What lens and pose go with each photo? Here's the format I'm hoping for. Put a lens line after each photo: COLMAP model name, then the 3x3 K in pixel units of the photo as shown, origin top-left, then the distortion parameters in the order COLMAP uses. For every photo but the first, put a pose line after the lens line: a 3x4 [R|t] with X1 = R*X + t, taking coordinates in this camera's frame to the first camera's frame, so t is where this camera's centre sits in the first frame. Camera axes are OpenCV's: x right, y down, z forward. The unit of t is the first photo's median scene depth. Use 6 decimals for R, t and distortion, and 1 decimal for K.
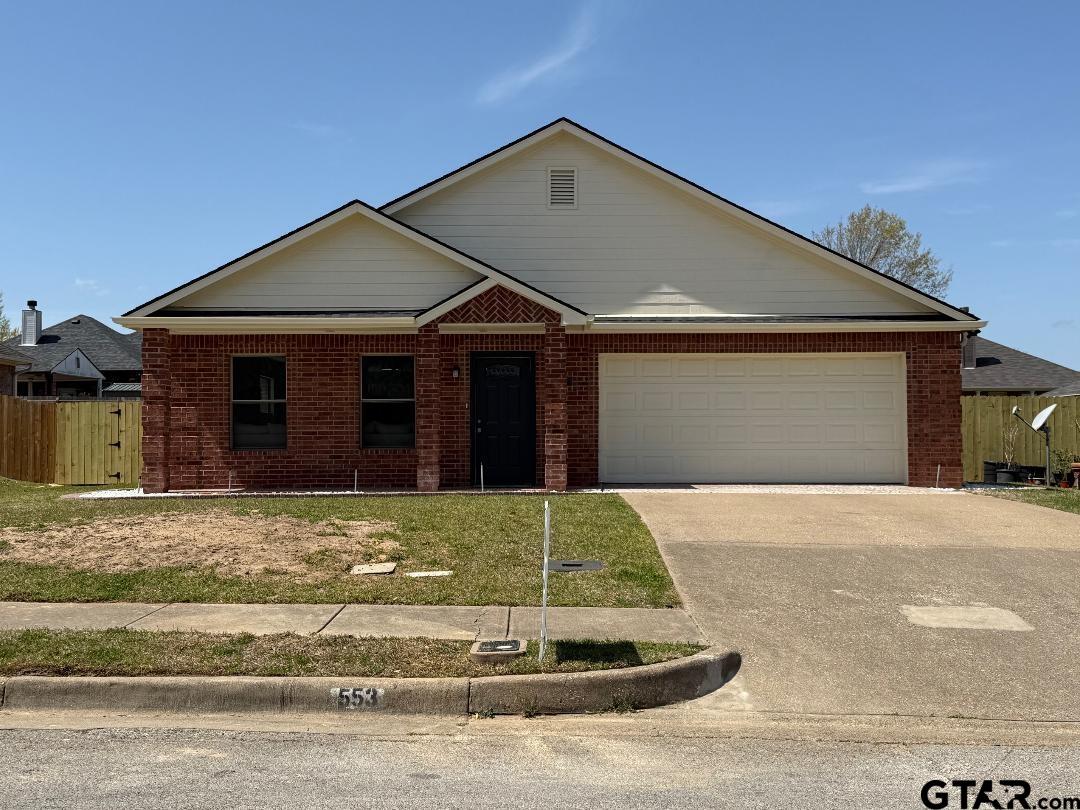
lens RADIAL K [[1259.9, 0, 543.0], [0, 1259.9, 402.3], [0, 0, 1]] dist [0.135847, 0.000000]
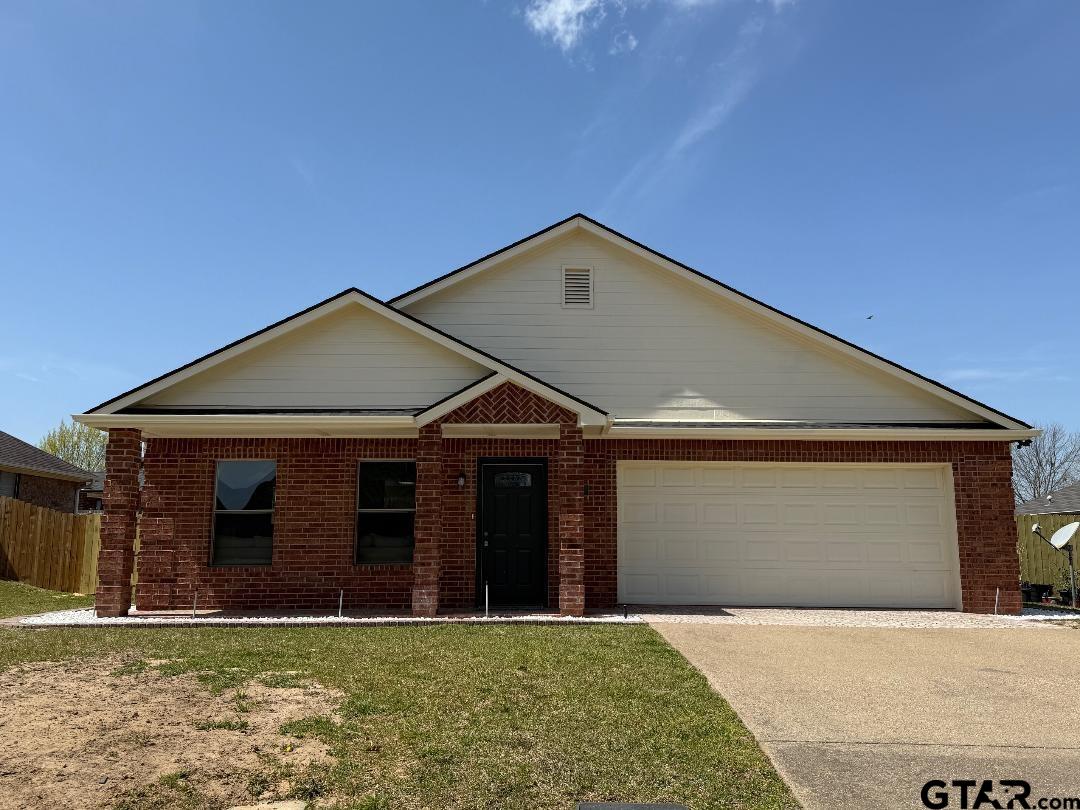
lens RADIAL K [[930.9, 0, 548.3], [0, 930.9, 404.1], [0, 0, 1]] dist [0.121961, -0.134604]
pose [[0.999968, 0.007504, 0.002653, -0.008035], [-0.007127, 0.992607, -0.121164, 0.003316], [-0.003542, 0.121142, 0.992629, 0.319437]]
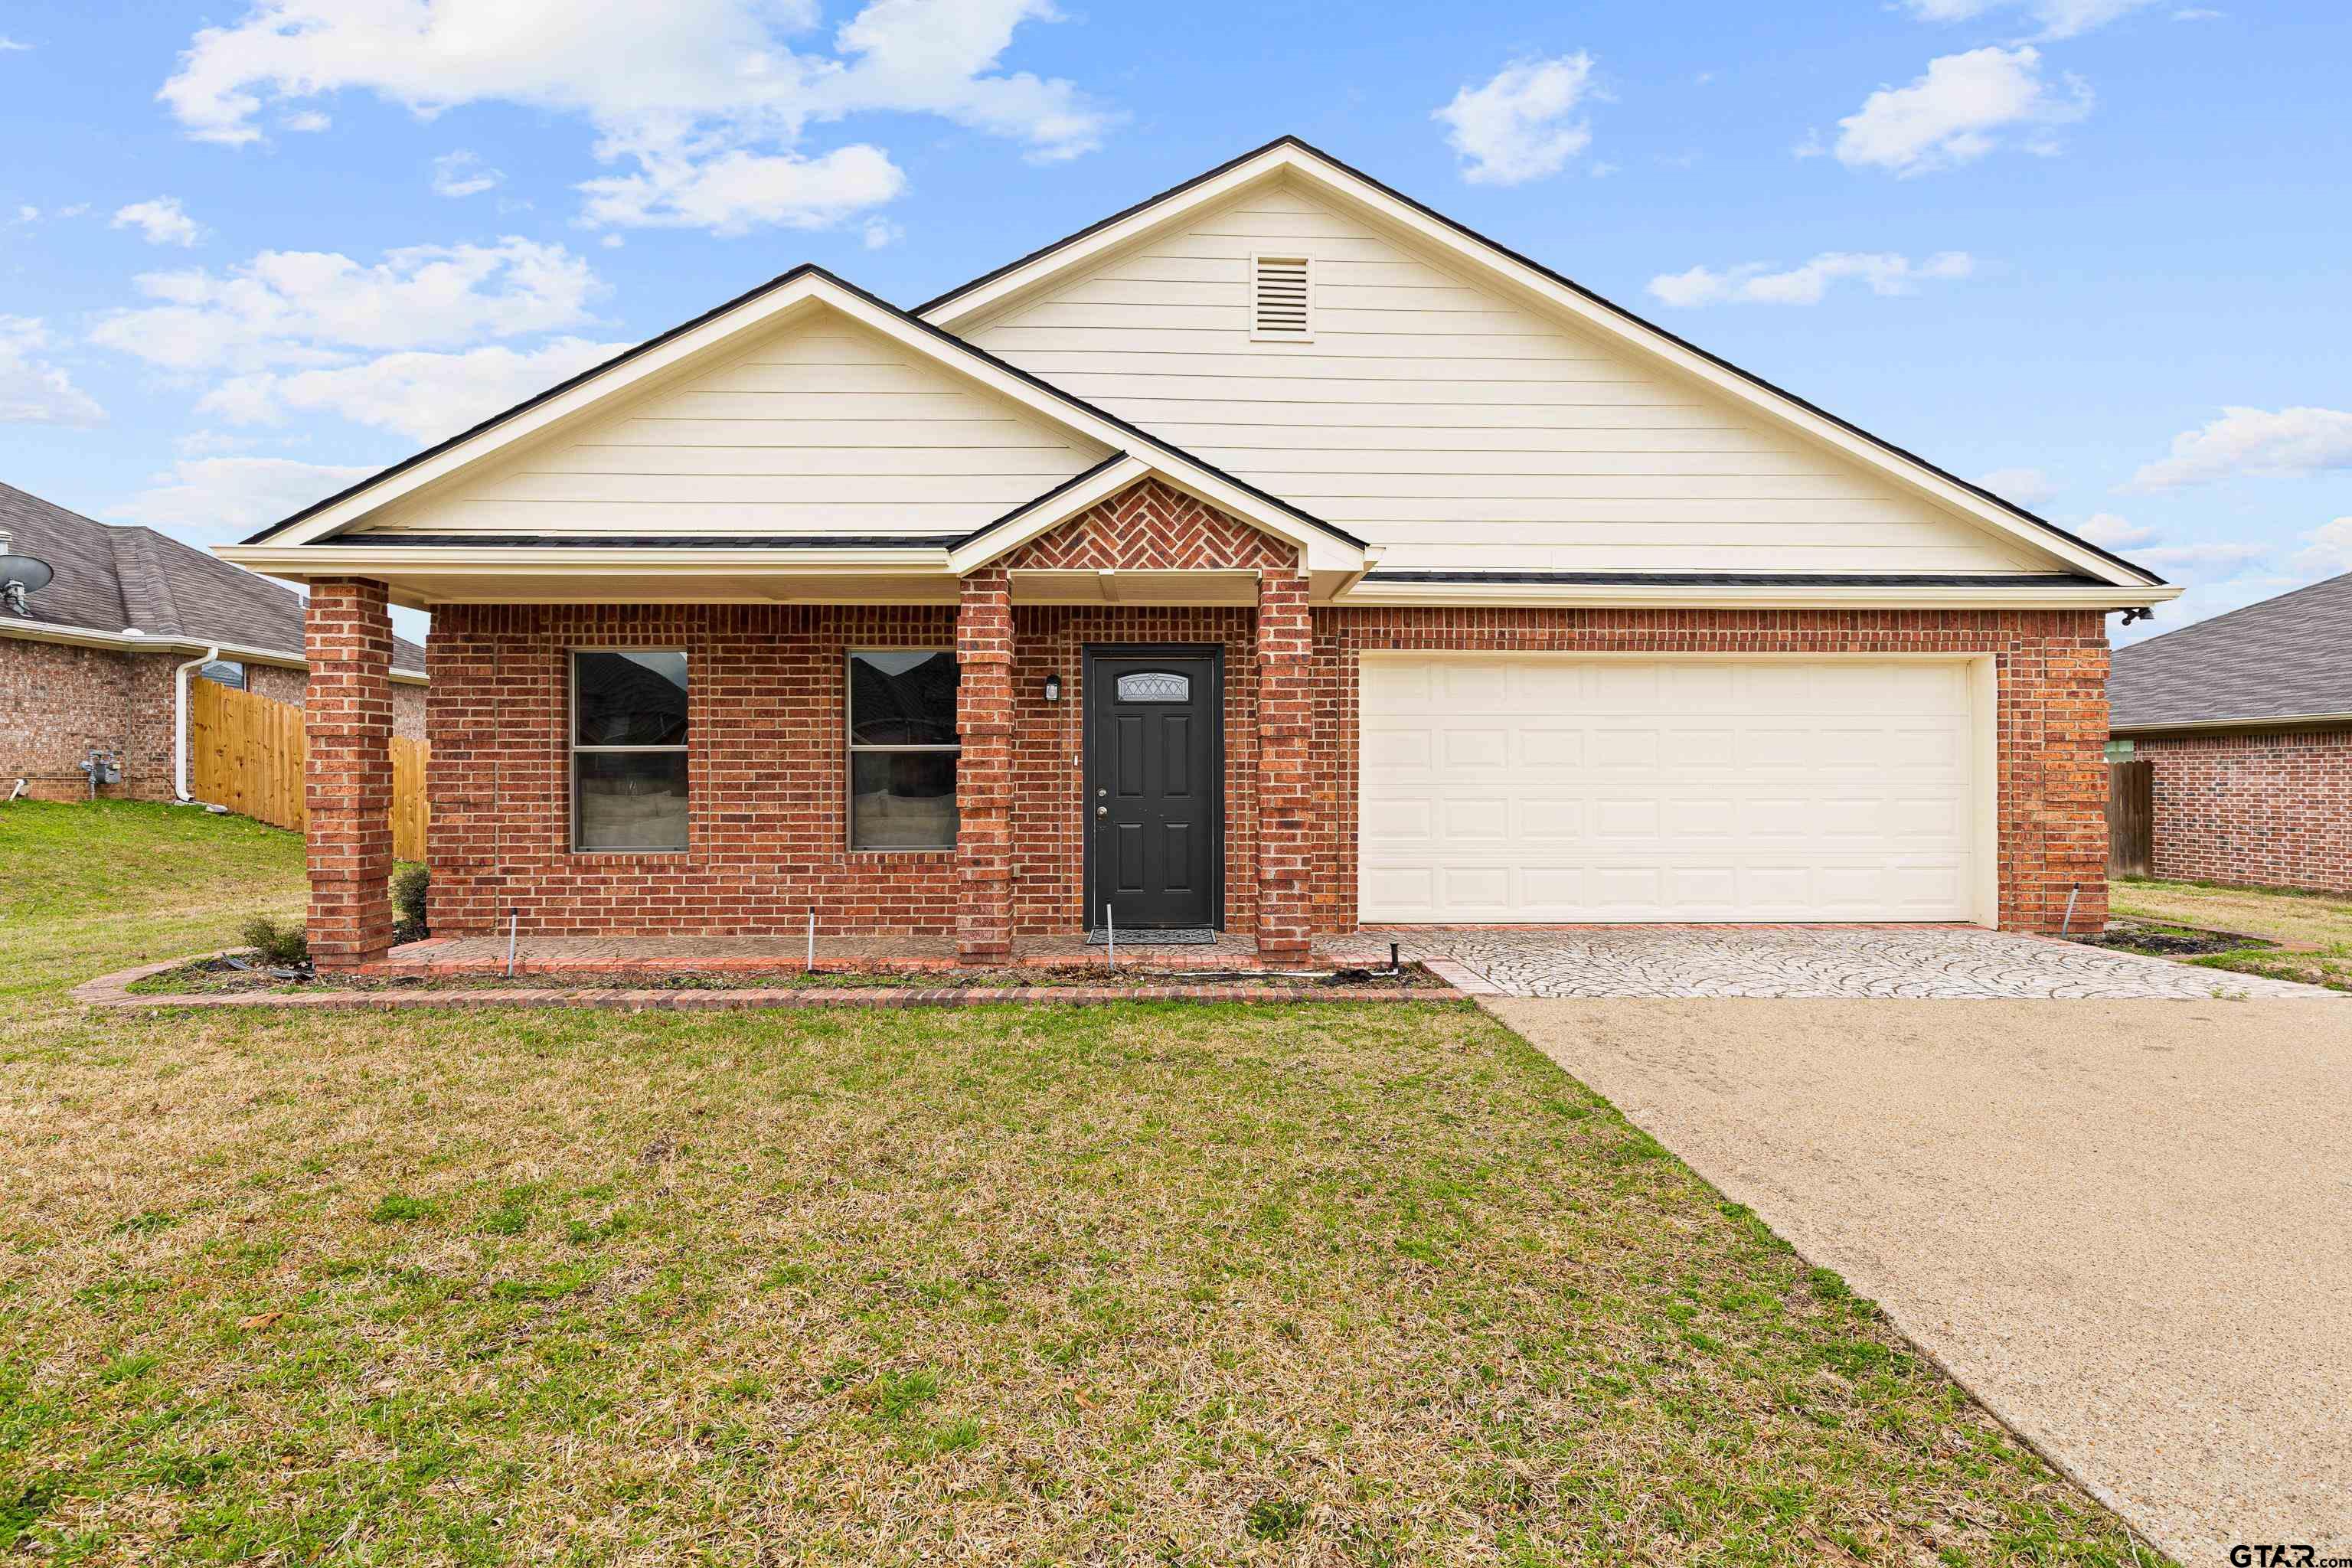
lens RADIAL K [[1139.8, 0, 1177.7], [0, 1139.8, 774.3], [0, 0, 1]] dist [-0.005729, 0.001559]
pose [[0.999740, 0.004508, 0.022374, -0.032368], [-0.005236, 0.999456, 0.032571, -0.006068], [-0.022215, -0.032680, 0.999219, 0.580412]]
